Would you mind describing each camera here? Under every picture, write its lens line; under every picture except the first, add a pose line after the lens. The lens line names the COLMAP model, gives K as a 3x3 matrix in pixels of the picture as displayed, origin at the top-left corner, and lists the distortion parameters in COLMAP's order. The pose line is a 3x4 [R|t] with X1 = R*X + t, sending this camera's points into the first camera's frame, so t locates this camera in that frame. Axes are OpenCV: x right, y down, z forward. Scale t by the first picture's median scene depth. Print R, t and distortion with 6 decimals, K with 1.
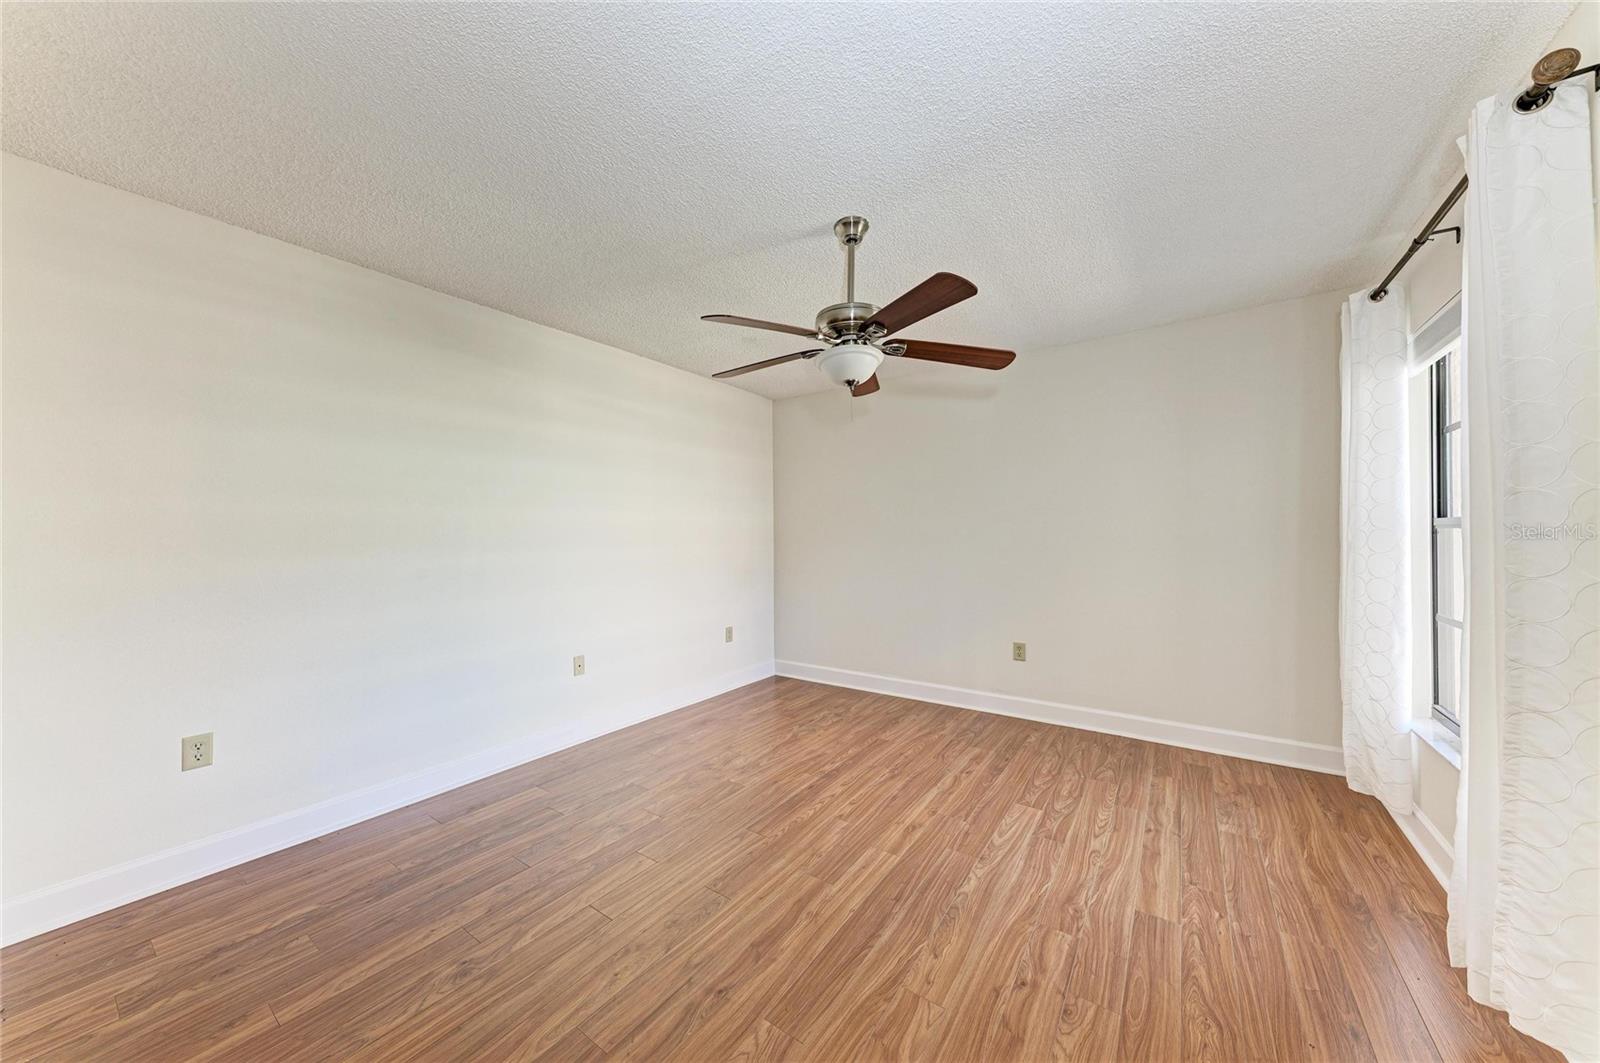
lens RADIAL K [[542.0, 0, 801.0], [0, 542.0, 533.6], [0, 0, 1]] dist [0.023225, -0.005950]
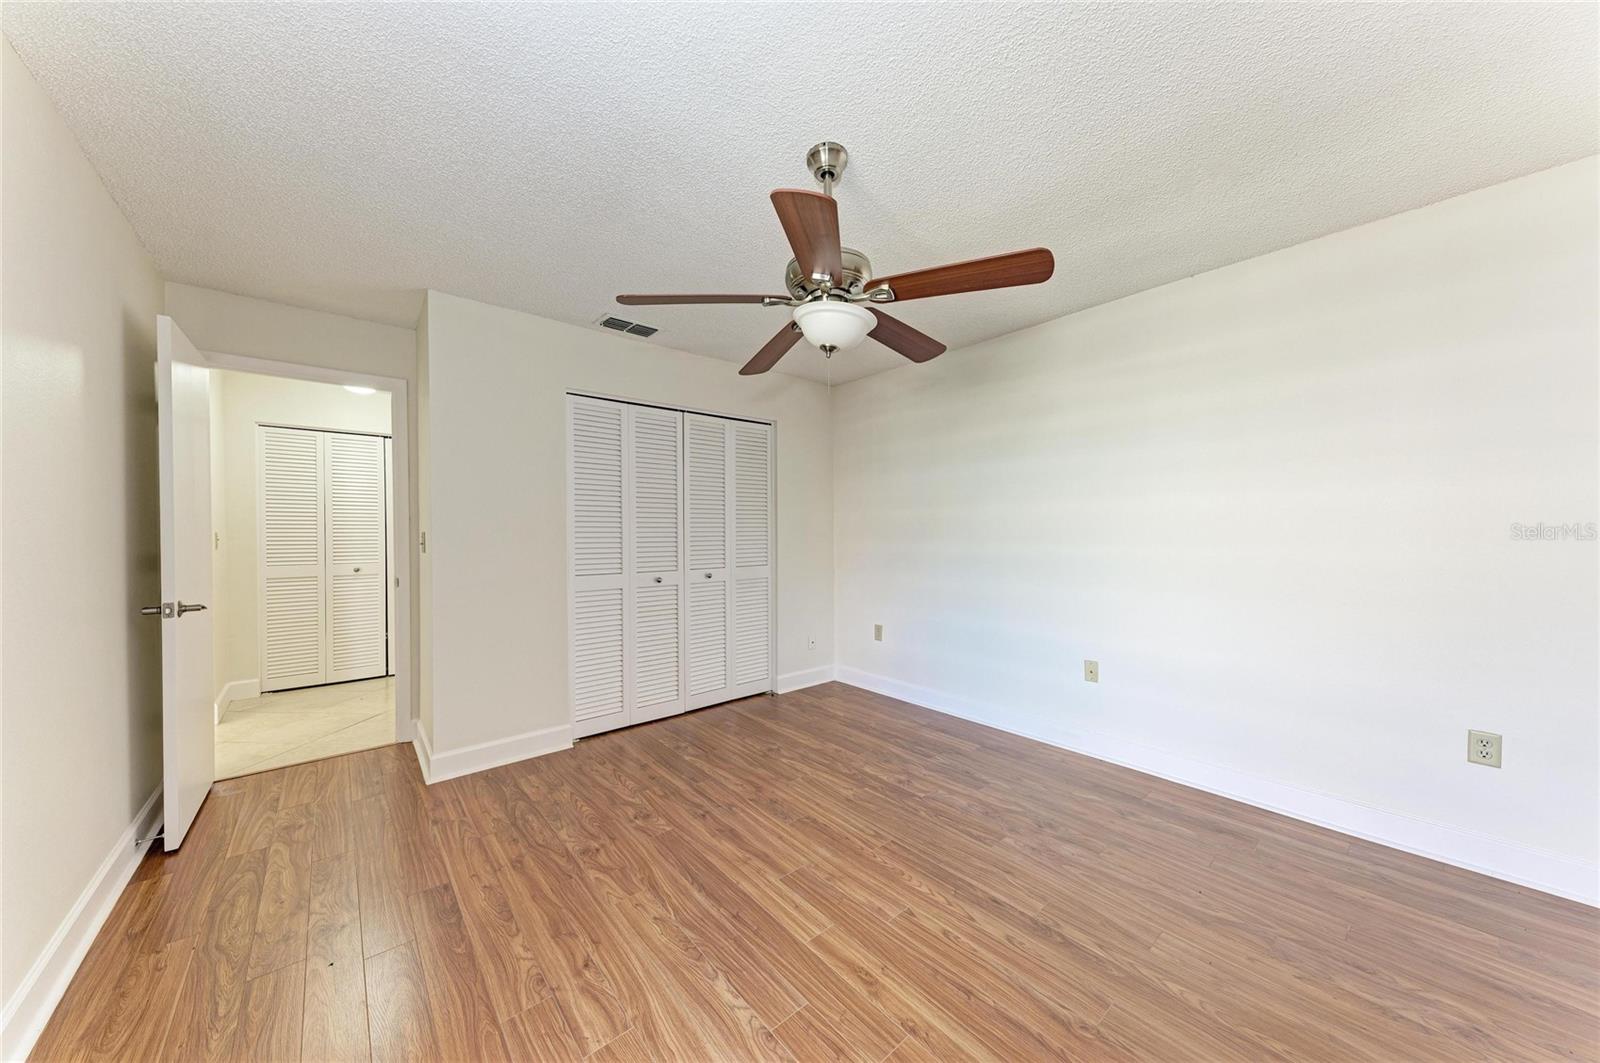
lens RADIAL K [[542.0, 0, 801.0], [0, 542.0, 533.6], [0, 0, 1]] dist [0.023225, -0.005950]
pose [[-0.247617, 0.012990, -0.968771, 1.032378], [0.008354, 0.999902, 0.011272, -0.004237], [0.968822, -0.005302, -0.247701, 1.315385]]
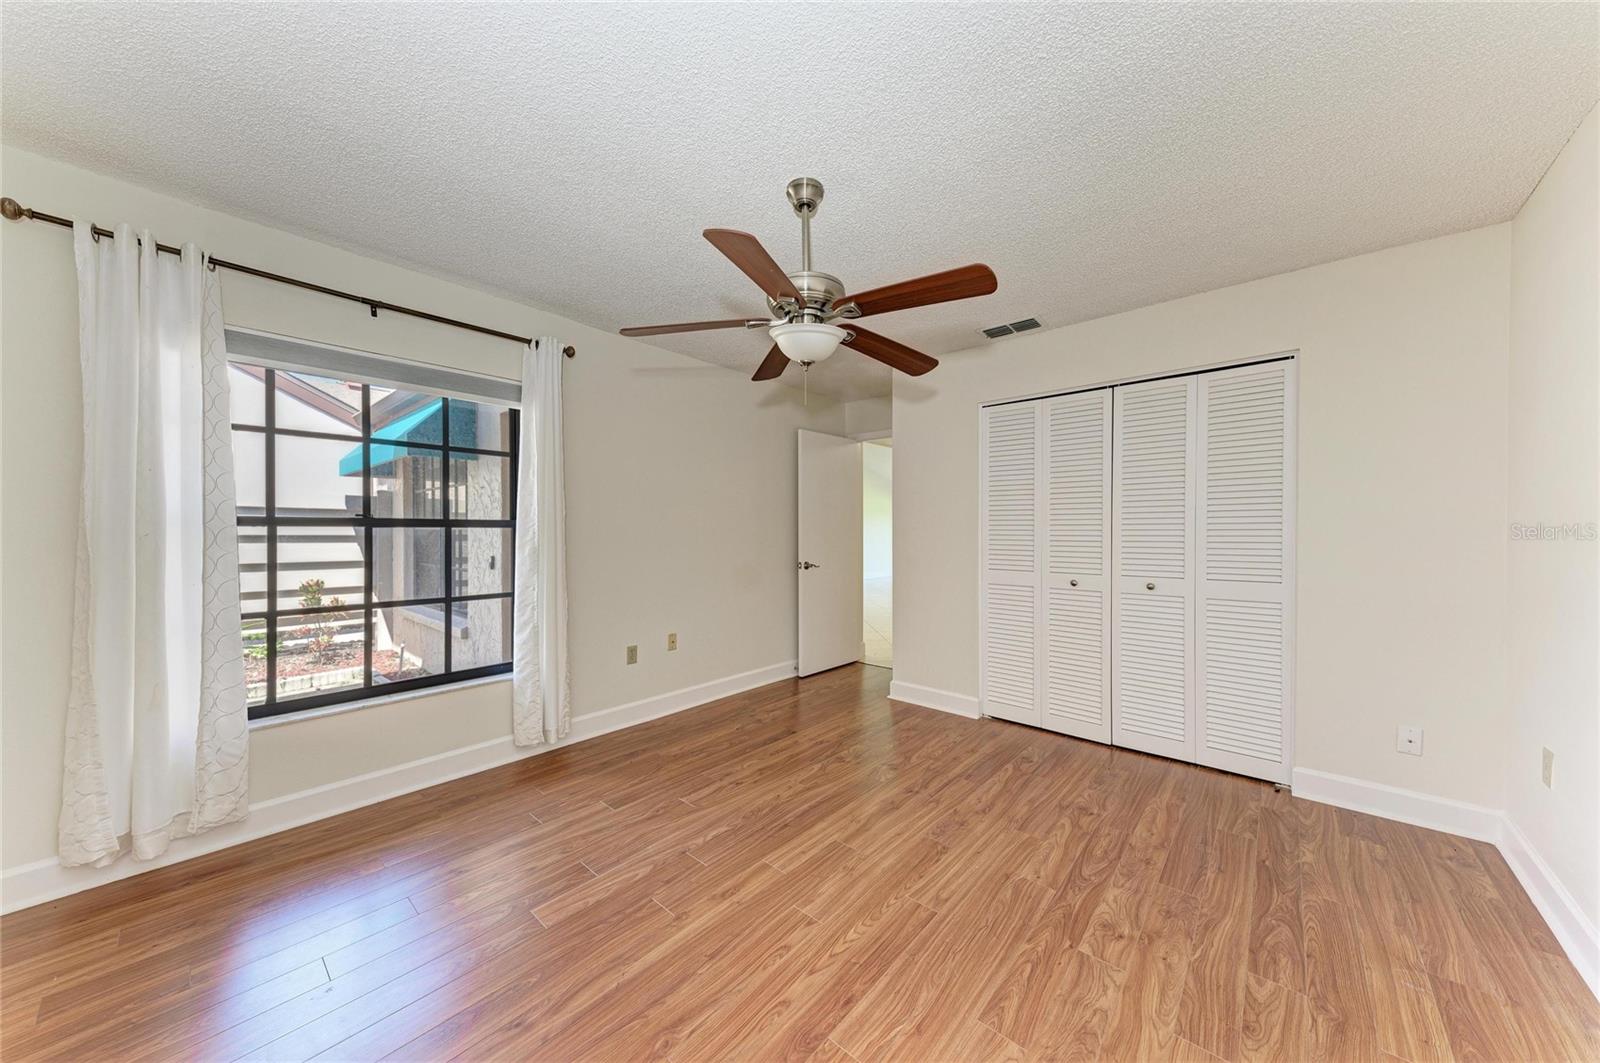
lens RADIAL K [[542.0, 0, 801.0], [0, 542.0, 533.6], [0, 0, 1]] dist [0.023225, -0.005950]
pose [[-0.993926, 0.006116, 0.109884, 0.002959], [0.006288, 0.999979, 0.001223, 0.010702], [-0.109875, 0.001906, -0.993944, 2.160410]]
